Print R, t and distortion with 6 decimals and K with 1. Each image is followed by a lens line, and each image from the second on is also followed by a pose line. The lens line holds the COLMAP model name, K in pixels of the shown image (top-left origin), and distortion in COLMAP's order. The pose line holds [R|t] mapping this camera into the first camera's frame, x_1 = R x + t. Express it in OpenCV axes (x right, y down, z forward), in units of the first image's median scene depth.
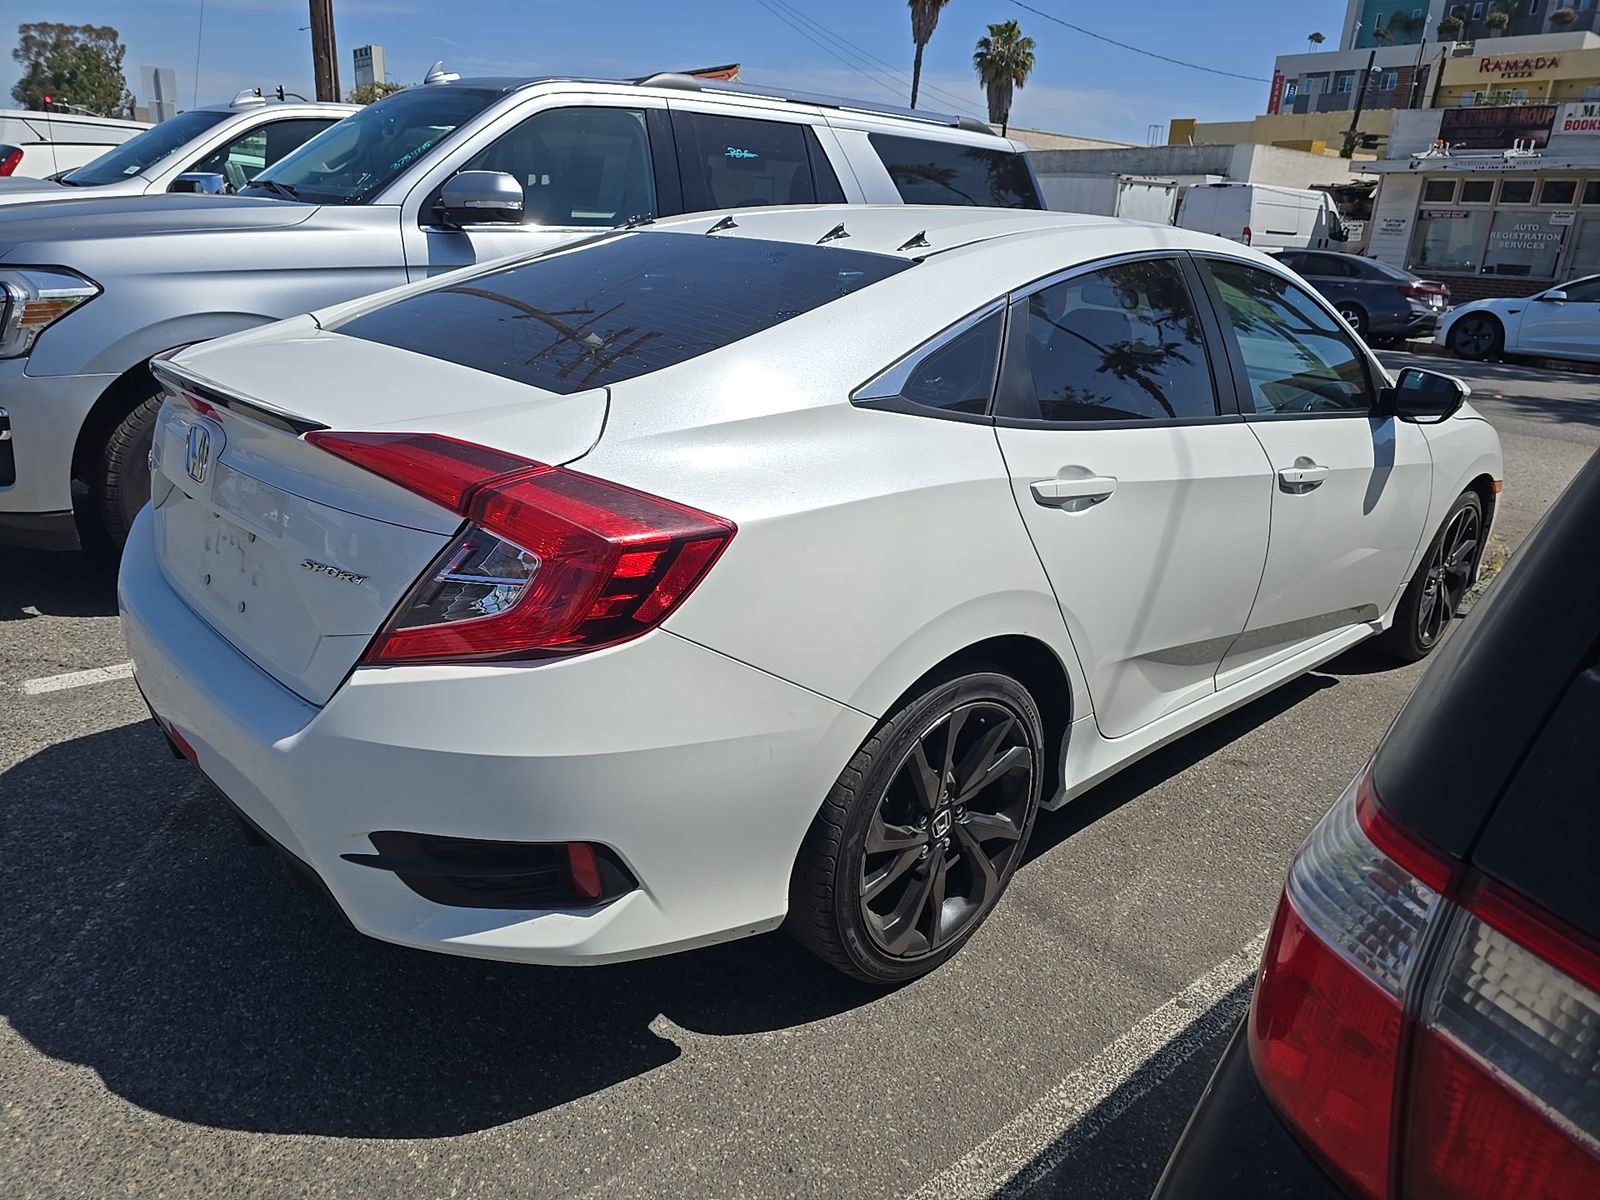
lens RADIAL K [[1109.1, 0, 800.0], [0, 1109.1, 600.0], [0, 0, 1]] dist [0.039615, -0.036119]
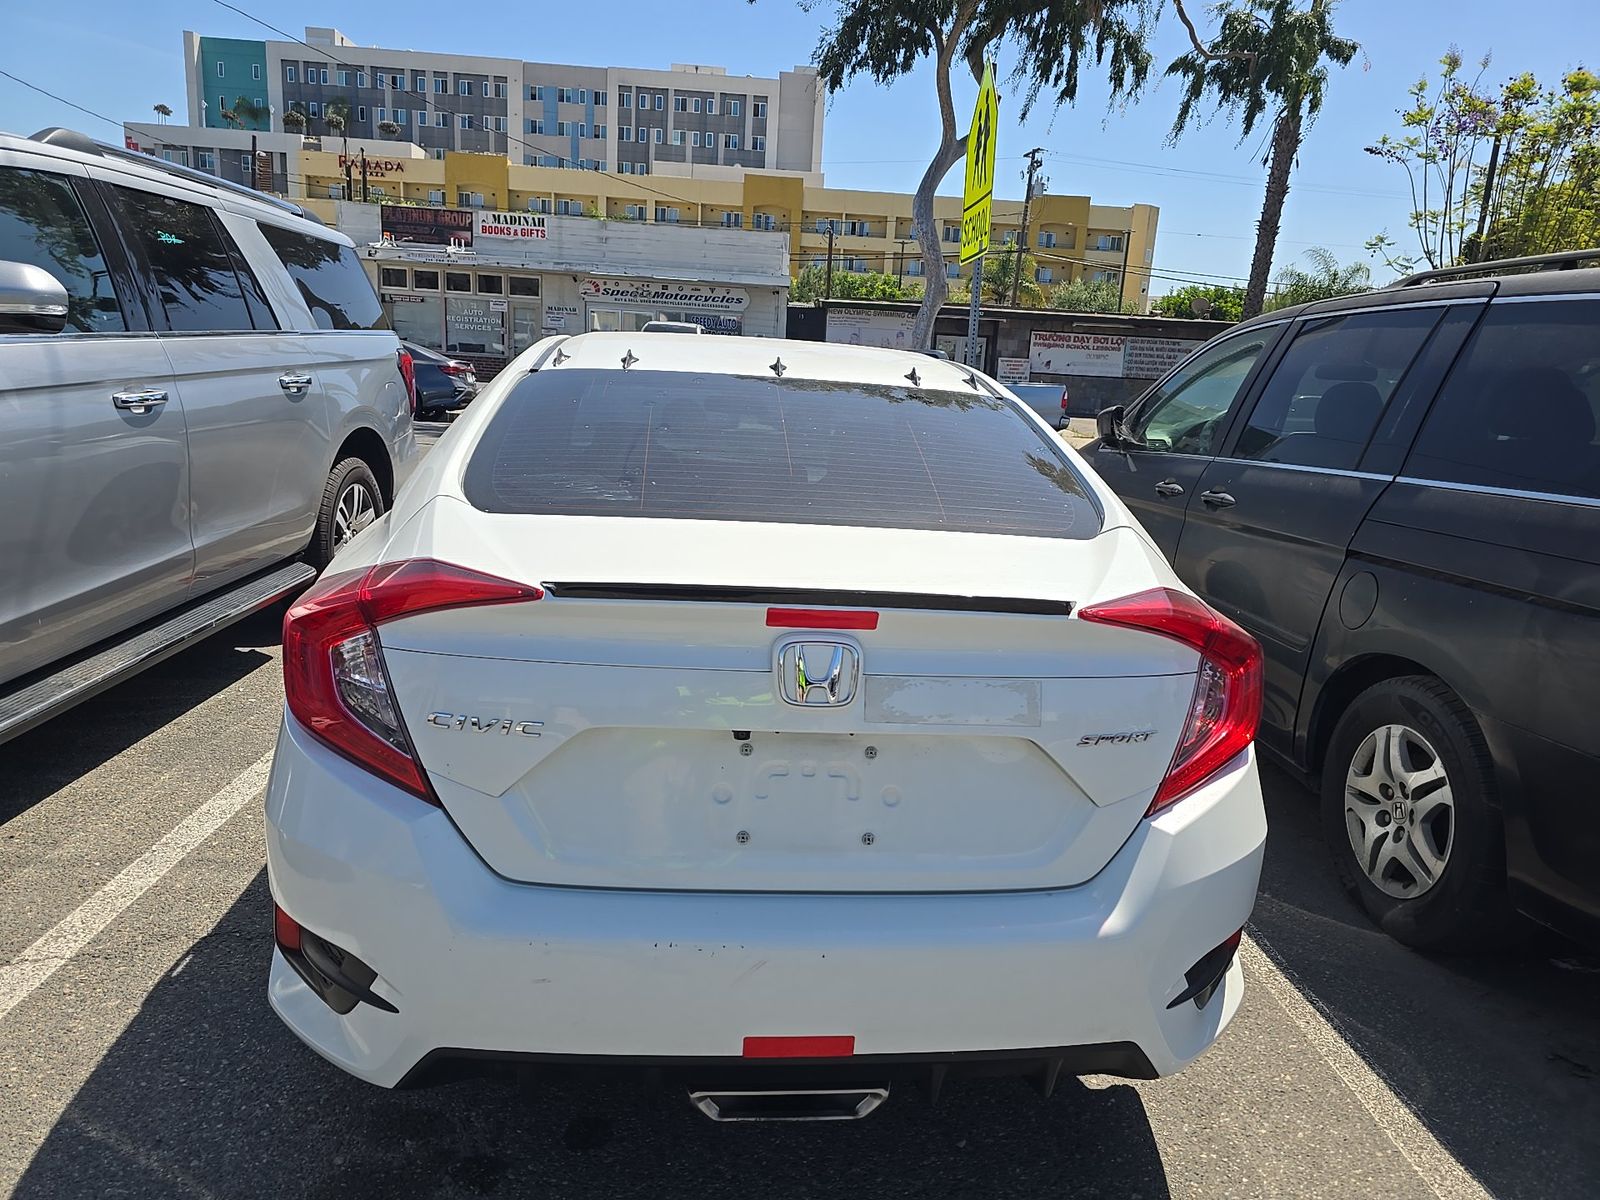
lens RADIAL K [[1109.1, 0, 800.0], [0, 1109.1, 600.0], [0, 0, 1]] dist [0.039615, -0.036119]
pose [[0.597555, -0.182264, 0.780838, -0.118538], [0.226541, 0.972523, 0.053642, -0.023294], [-0.769160, 0.144838, 0.622426, 0.049560]]
